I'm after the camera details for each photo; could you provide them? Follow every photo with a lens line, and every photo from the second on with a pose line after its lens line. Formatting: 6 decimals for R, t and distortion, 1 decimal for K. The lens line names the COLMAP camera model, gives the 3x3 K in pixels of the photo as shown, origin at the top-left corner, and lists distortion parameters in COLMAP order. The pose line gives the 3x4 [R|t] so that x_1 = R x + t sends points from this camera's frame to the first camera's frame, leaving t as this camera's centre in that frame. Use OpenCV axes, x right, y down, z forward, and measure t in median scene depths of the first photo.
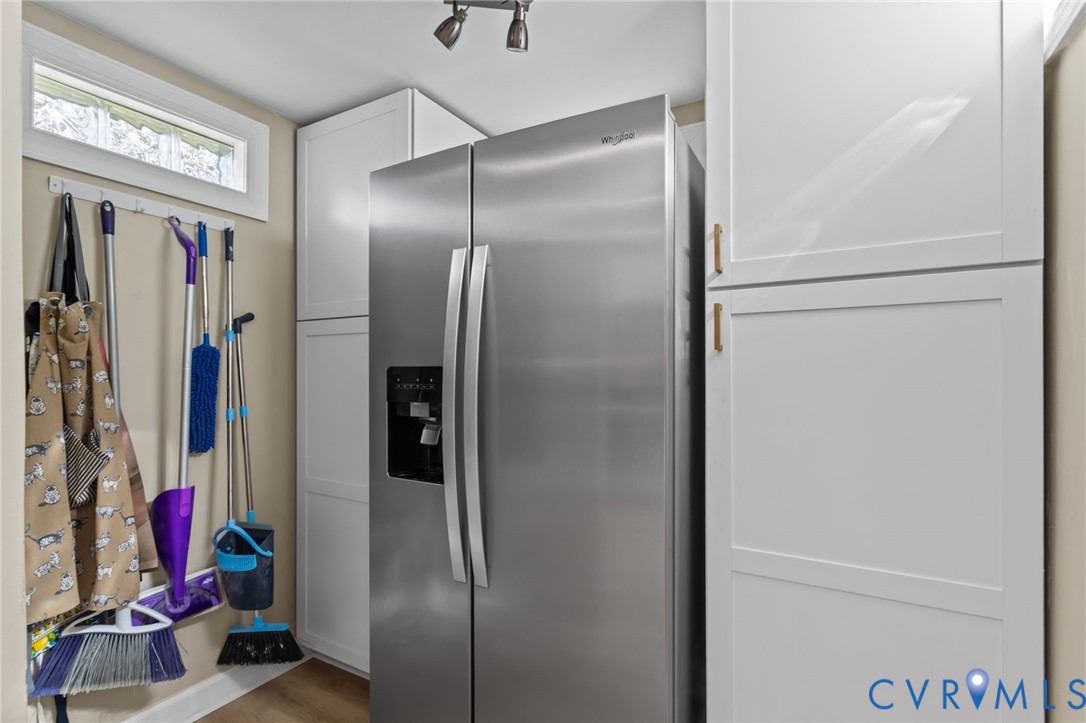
lens RADIAL K [[520.8, 0, 541.2], [0, 520.8, 371.6], [0, 0, 1]] dist [0.004137, 0.001706]
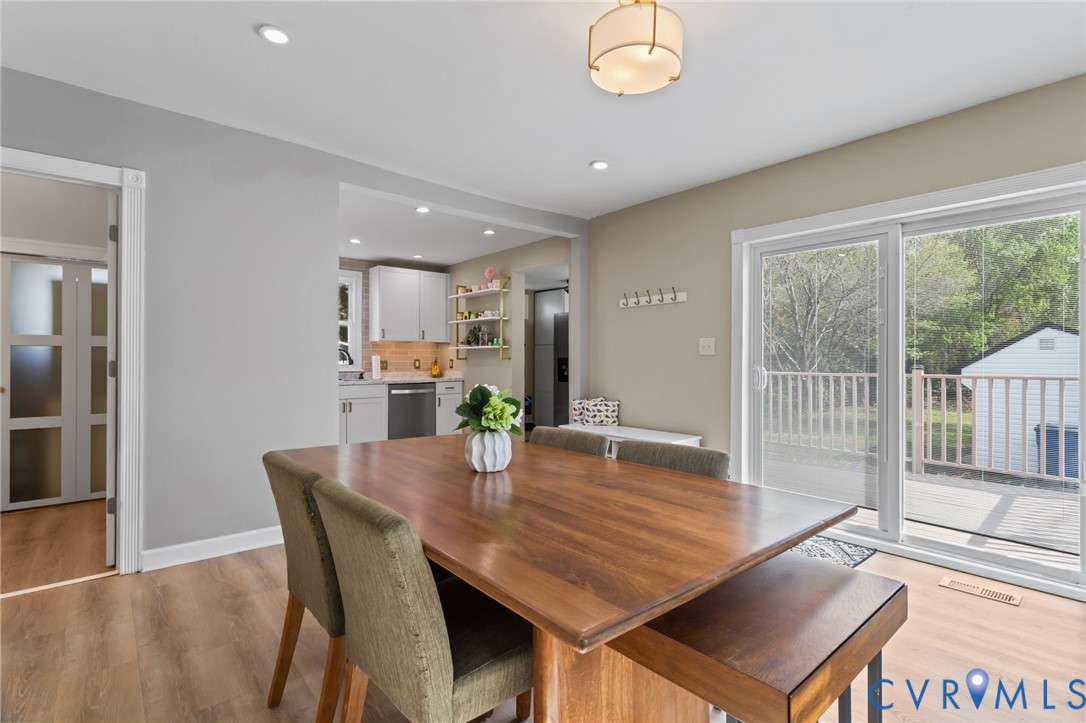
lens RADIAL K [[520.8, 0, 543.3], [0, 520.8, 360.5], [0, 0, 1]] dist [0.004137, 0.001706]
pose [[0.944221, -0.001211, -0.329309, 1.288333], [0.005226, 0.999922, 0.011309, -0.043442], [0.329270, -0.012399, 0.944154, -3.960971]]
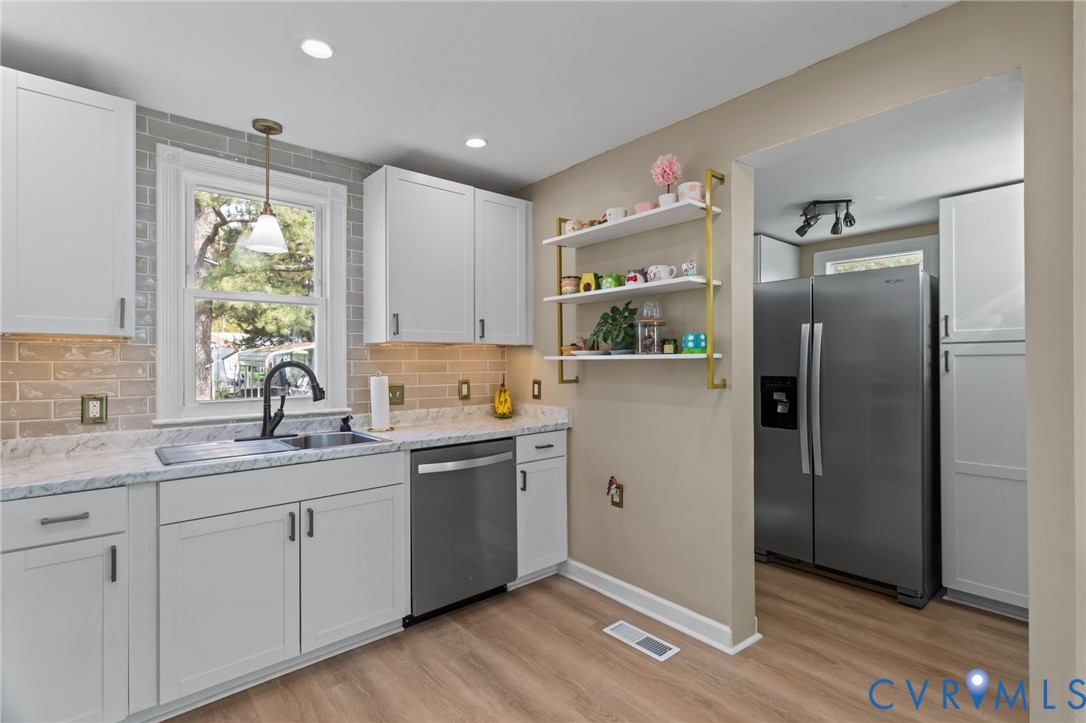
lens RADIAL K [[520.8, 0, 540.6], [0, 520.8, 360.1], [0, 0, 1]] dist [0.004137, 0.001706]
pose [[0.941371, -0.006255, -0.337316, -0.507972], [0.010132, 0.999901, 0.009734, -0.124343], [0.337222, -0.012581, 0.941341, -1.583993]]
